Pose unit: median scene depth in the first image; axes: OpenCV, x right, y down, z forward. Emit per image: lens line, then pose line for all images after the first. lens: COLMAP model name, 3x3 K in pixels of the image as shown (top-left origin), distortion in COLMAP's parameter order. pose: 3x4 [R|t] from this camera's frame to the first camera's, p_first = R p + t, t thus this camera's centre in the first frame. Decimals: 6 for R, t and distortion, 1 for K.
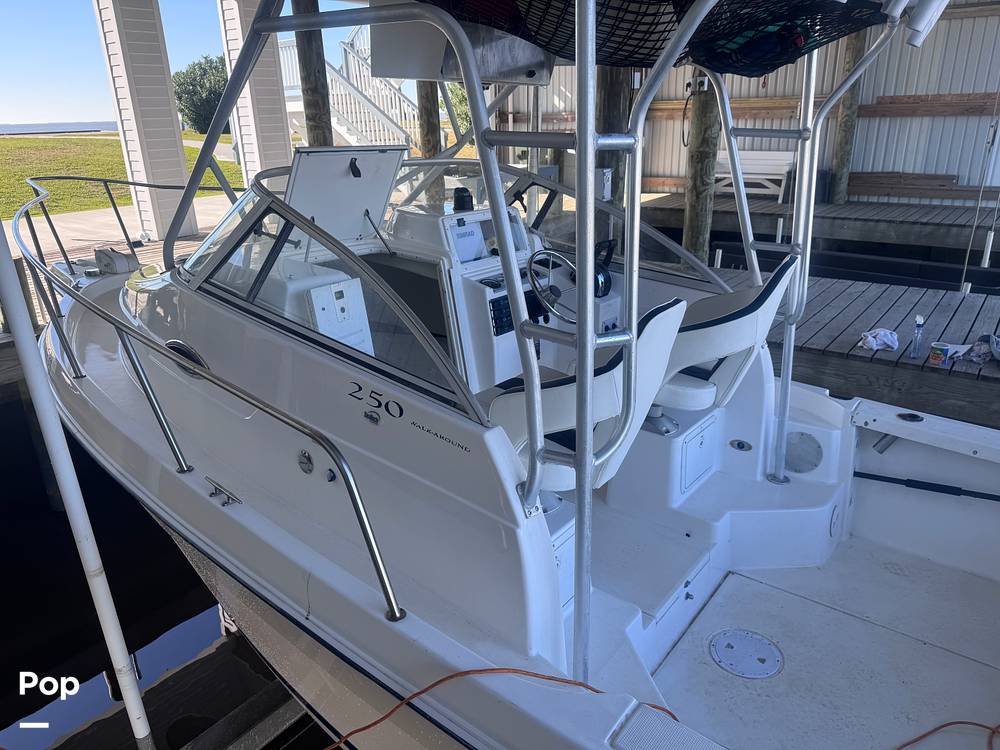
lens RADIAL K [[713.6, 0, 495.3], [0, 713.6, 376.1], [0, 0, 1]] dist [0.002579, -0.006698]
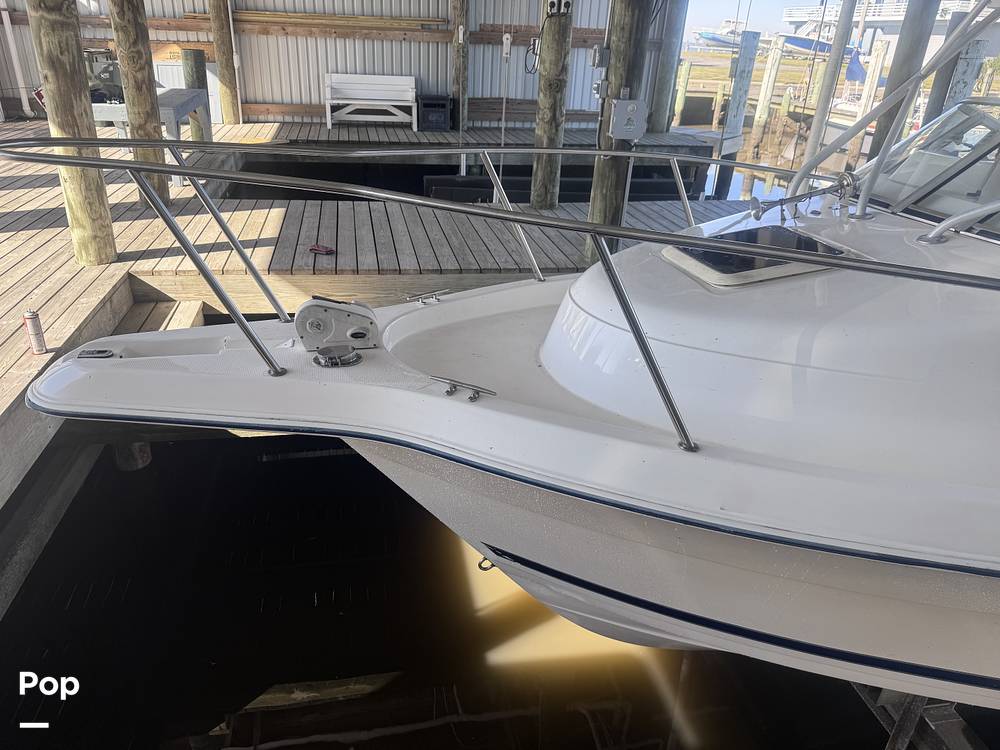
lens RADIAL K [[685.4, 0, 494.6], [0, 685.4, 382.5], [0, 0, 1]] dist [0.048491, -0.066479]
pose [[0.654271, -0.291174, 0.697960, -1.028420], [0.204837, 0.956641, 0.207075, -0.277811], [-0.727991, 0.007485, 0.685545, 0.871388]]
